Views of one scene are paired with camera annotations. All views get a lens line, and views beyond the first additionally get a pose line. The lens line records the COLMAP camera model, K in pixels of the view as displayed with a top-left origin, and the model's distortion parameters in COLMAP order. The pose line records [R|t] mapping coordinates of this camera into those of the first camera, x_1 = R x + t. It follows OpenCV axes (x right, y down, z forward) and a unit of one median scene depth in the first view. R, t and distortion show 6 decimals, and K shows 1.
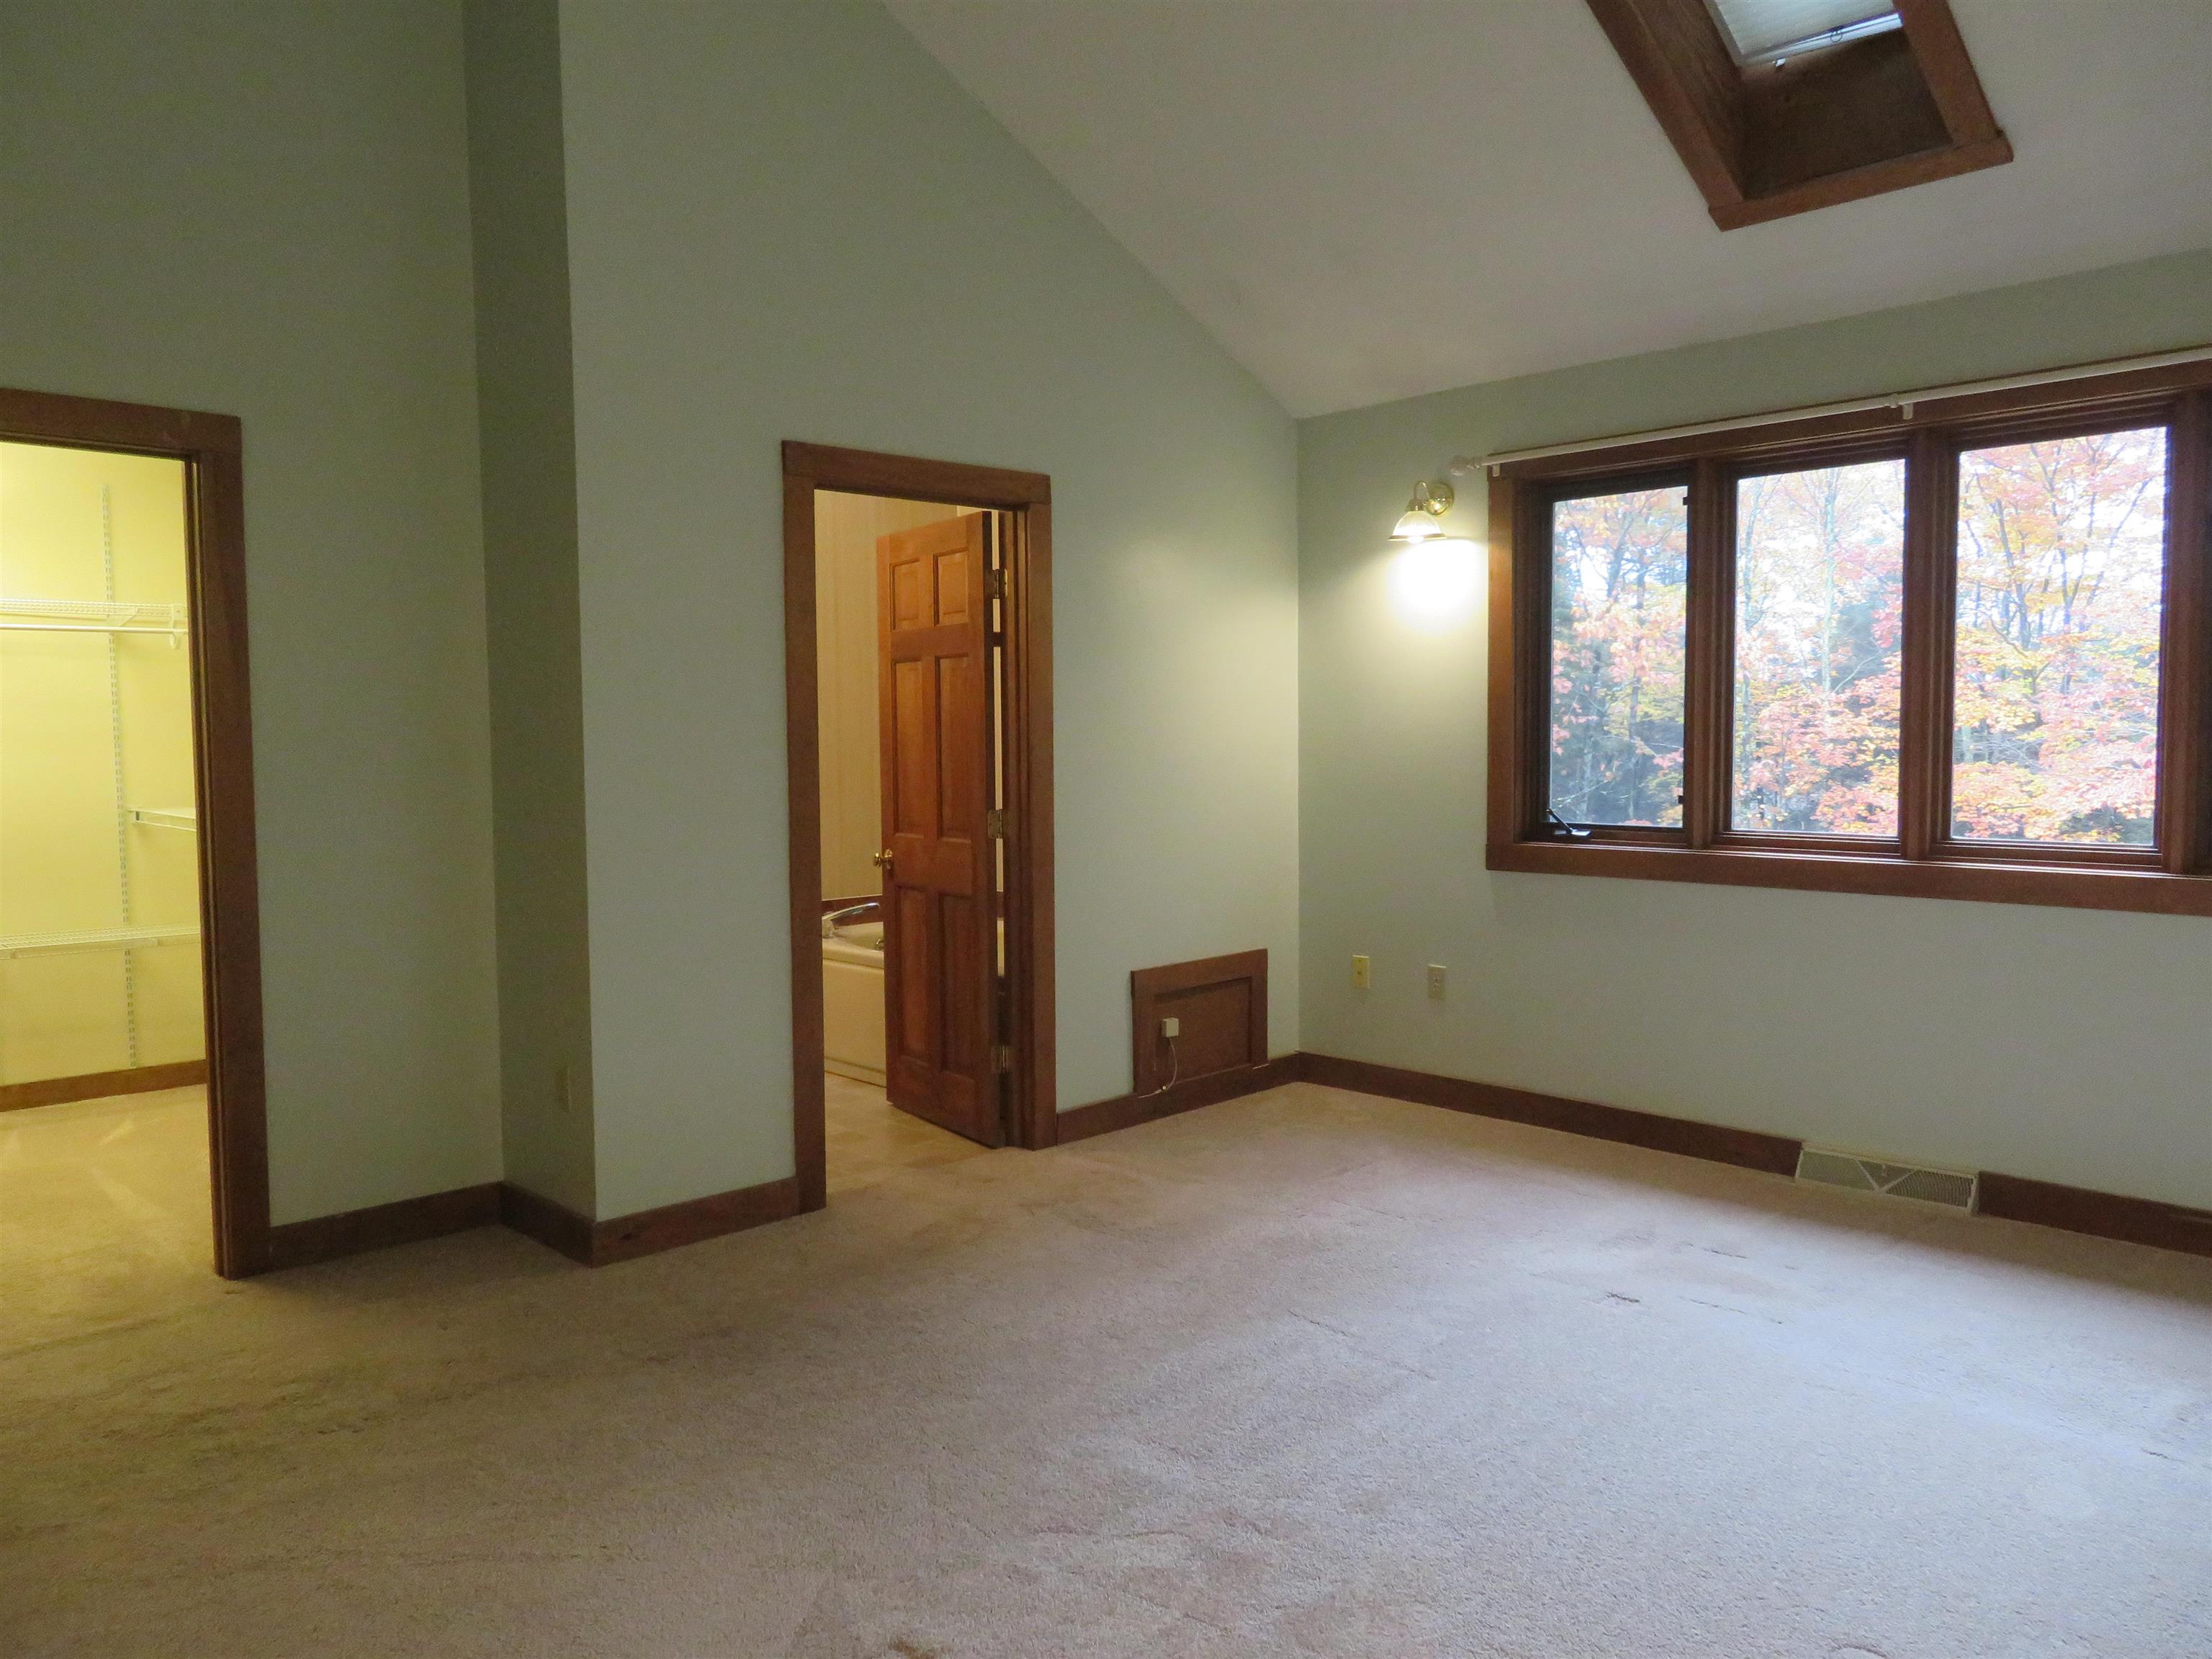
lens RADIAL K [[1573.8, 0, 1104.8], [0, 1573.8, 828.4], [0, 0, 1]] dist [-0.020266, 0.012985]
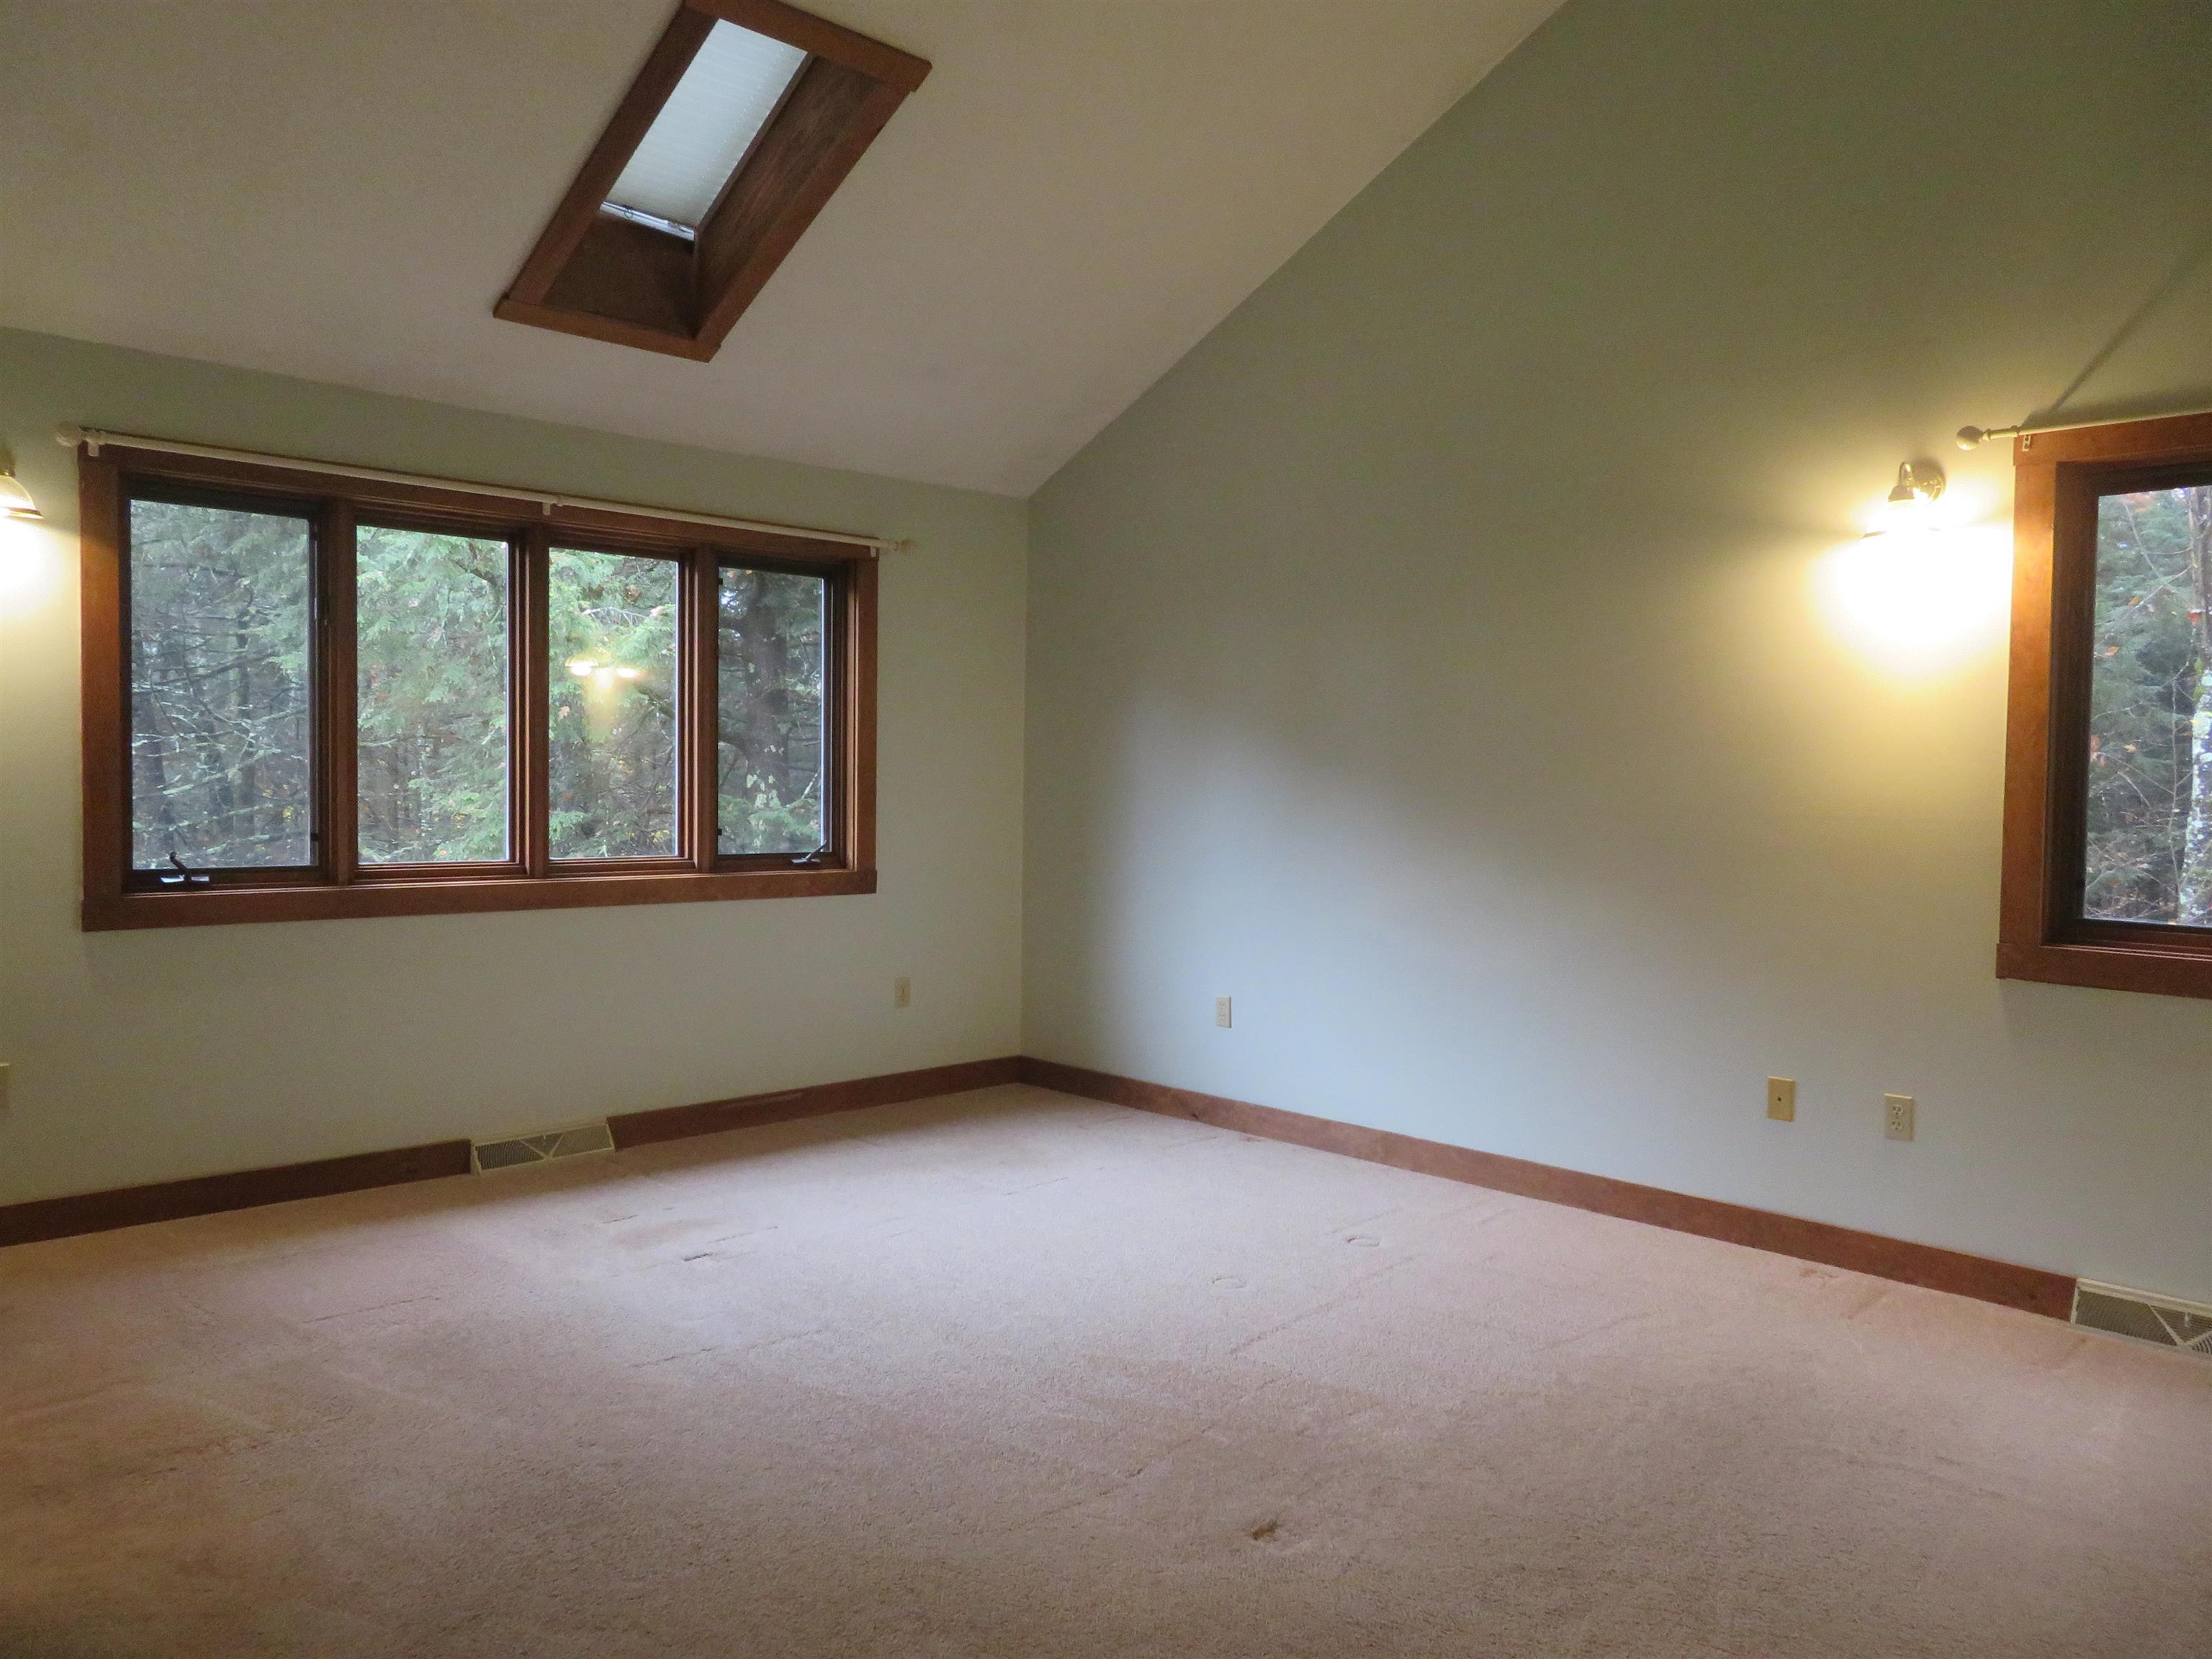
lens RADIAL K [[1573.8, 0, 1095.4], [0, 1573.8, 840.6], [0, 0, 1]] dist [-0.020266, 0.012985]
pose [[0.002637, -0.036007, 0.999348, -0.626458], [0.040936, 0.998518, 0.035869, -0.032093], [-0.999158, 0.040814, 0.004107, 0.513249]]
